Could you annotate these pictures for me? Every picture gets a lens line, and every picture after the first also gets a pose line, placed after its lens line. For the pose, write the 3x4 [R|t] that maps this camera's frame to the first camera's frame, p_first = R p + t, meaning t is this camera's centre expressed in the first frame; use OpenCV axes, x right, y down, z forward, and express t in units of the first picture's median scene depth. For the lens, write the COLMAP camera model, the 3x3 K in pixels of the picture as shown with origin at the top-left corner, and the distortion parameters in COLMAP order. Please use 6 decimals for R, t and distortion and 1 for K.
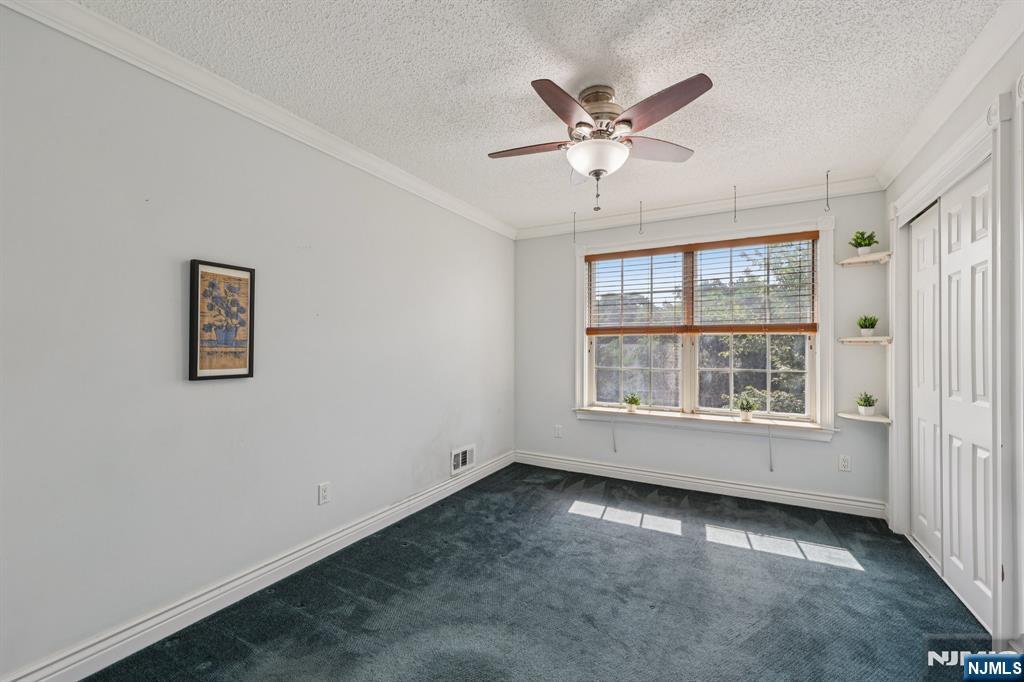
lens RADIAL K [[433.9, 0, 518.3], [0, 433.9, 346.5], [0, 0, 1]] dist [-0.000734, -0.000060]
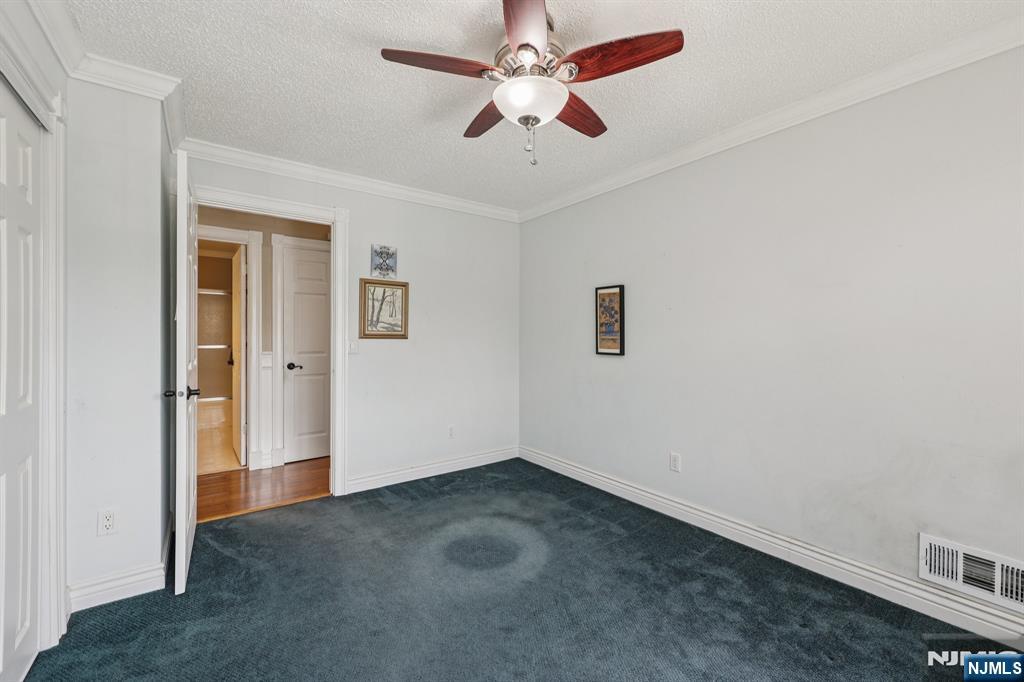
lens RADIAL K [[433.9, 0, 518.3], [0, 433.9, 346.5], [0, 0, 1]] dist [-0.000734, -0.000060]
pose [[-0.448554, 0.015995, -0.893612, 0.947706], [-0.002774, 0.999810, 0.019288, 0.010876], [0.893751, 0.011130, -0.448425, 1.410419]]
